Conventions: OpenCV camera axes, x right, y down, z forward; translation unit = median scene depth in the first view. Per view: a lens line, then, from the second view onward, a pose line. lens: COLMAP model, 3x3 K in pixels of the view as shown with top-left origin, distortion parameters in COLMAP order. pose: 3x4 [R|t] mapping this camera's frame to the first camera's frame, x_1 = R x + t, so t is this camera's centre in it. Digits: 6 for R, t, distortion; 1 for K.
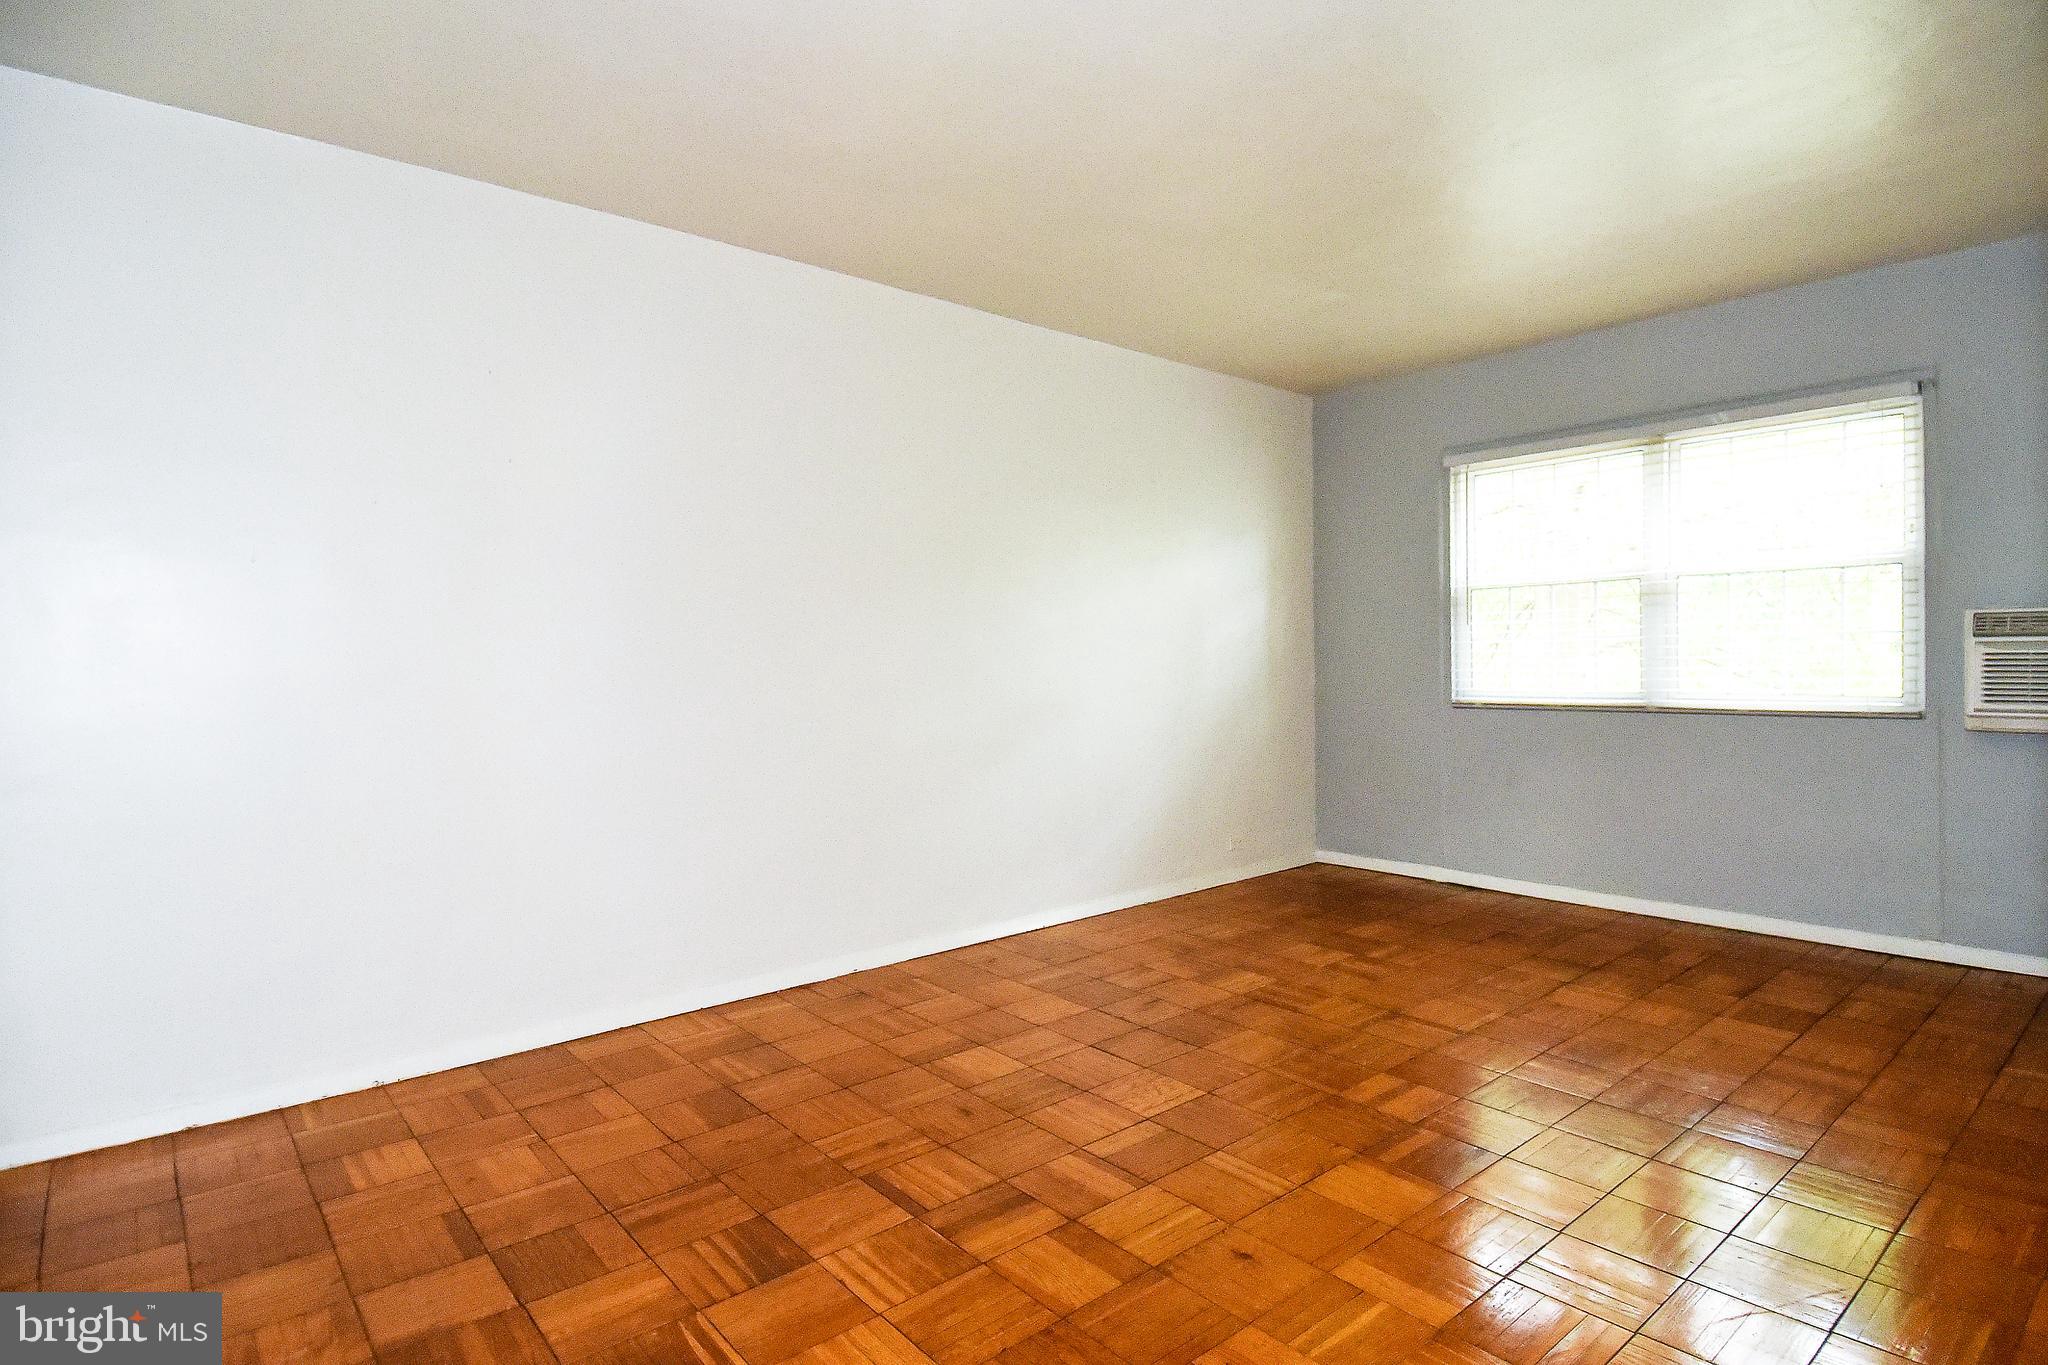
lens RADIAL K [[1069.1, 0, 1075.2], [0, 1069.1, 674.1], [0, 0, 1]] dist [0.054425, -0.056134]
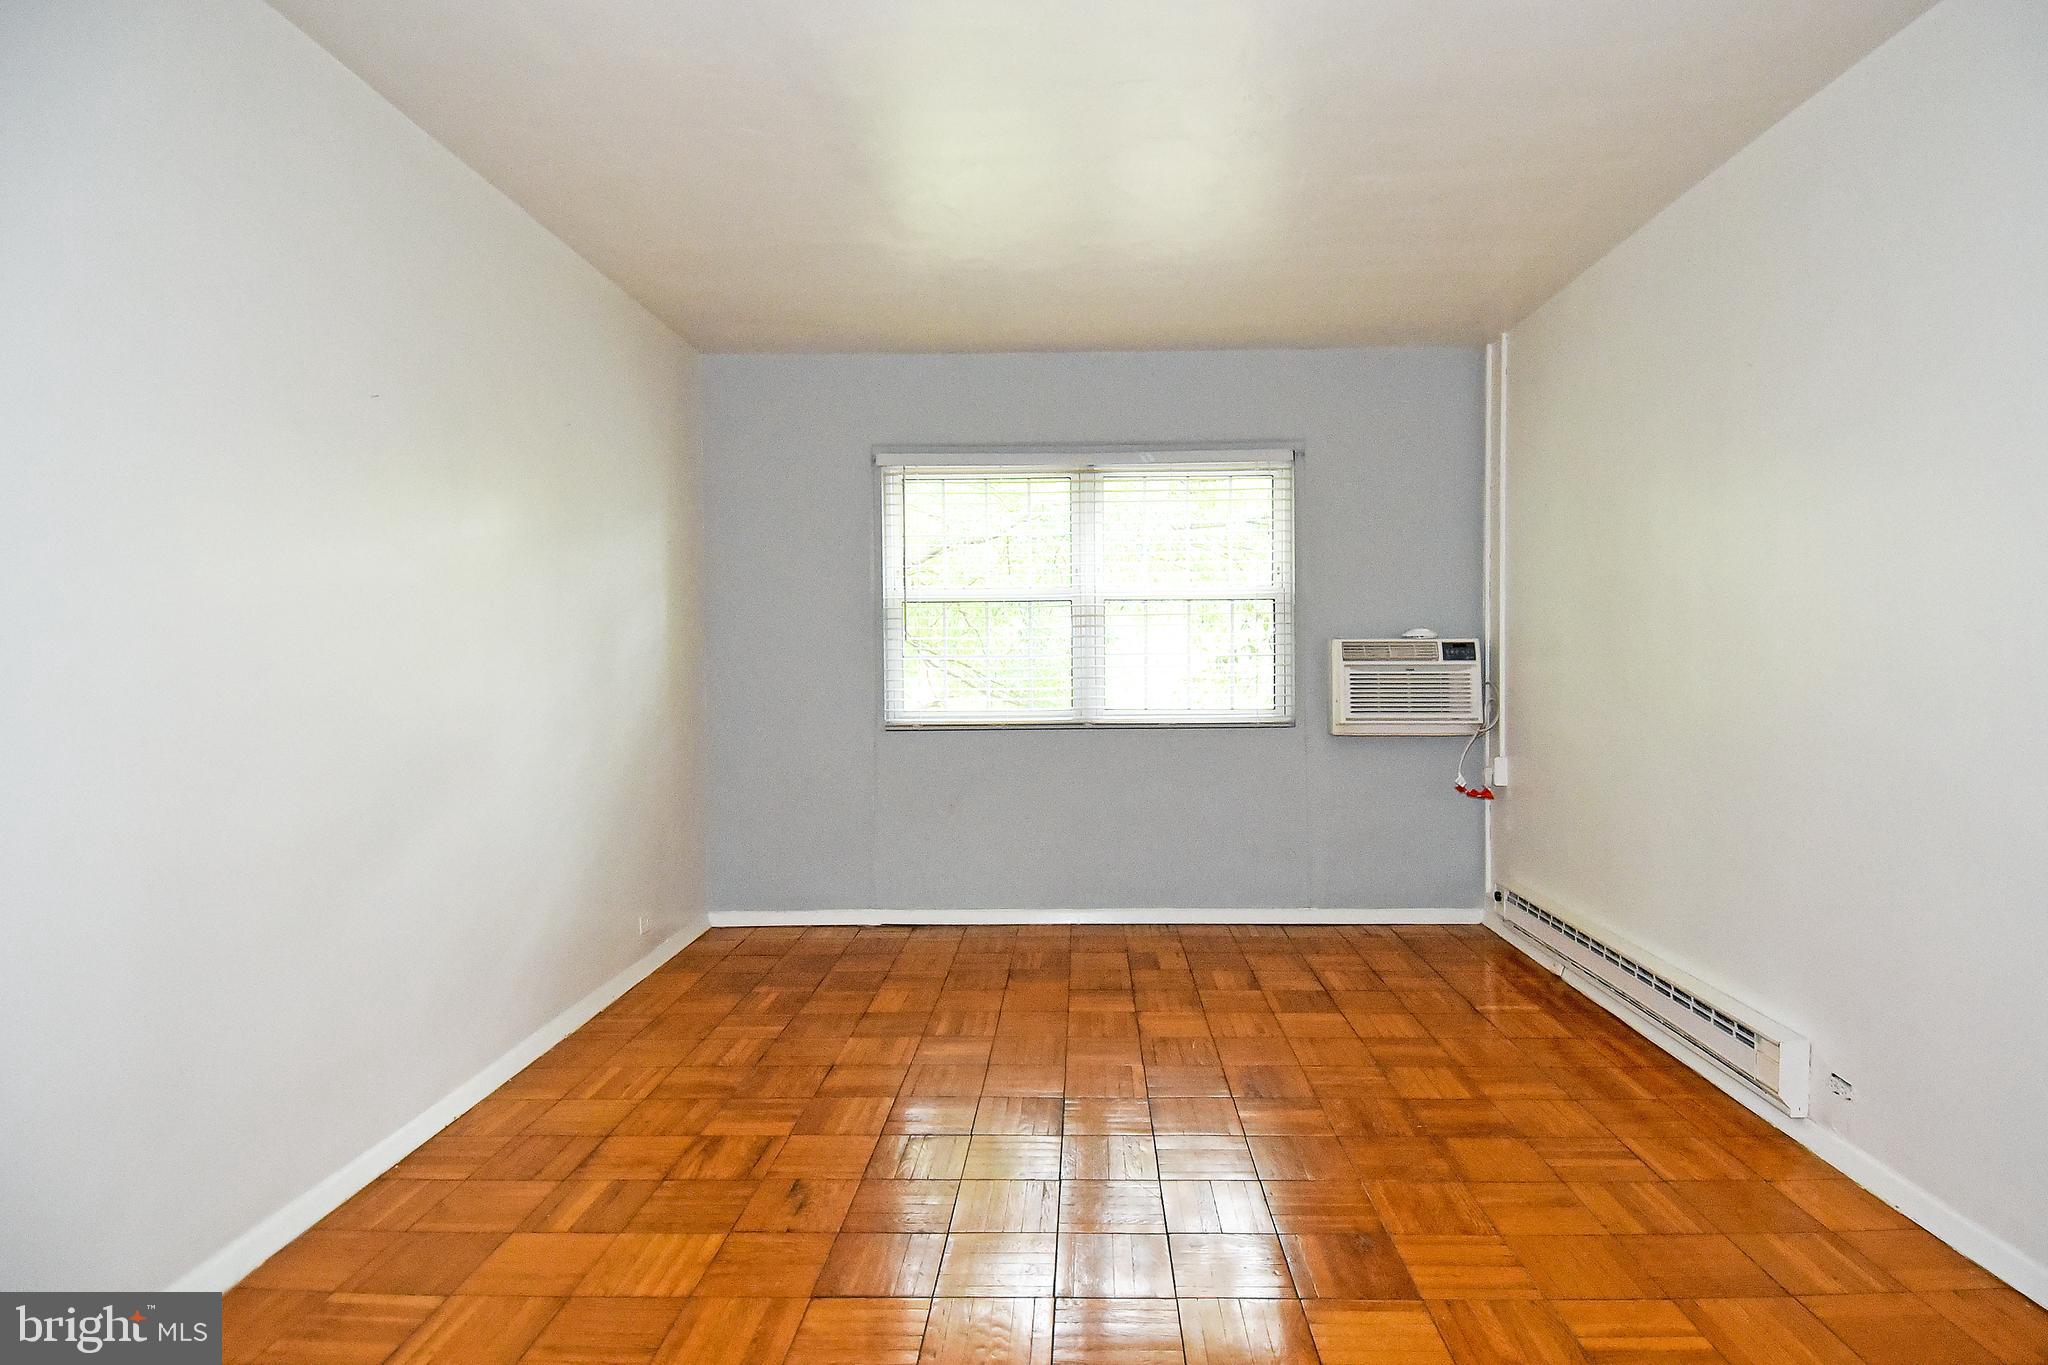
lens RADIAL K [[1069.1, 0, 1075.2], [0, 1069.1, 674.1], [0, 0, 1]] dist [0.054425, -0.056134]
pose [[0.681090, -0.005784, 0.732177, -0.287198], [0.008948, 0.999960, -0.000424, -0.020577], [-0.732145, 0.006840, 0.681115, 0.365116]]
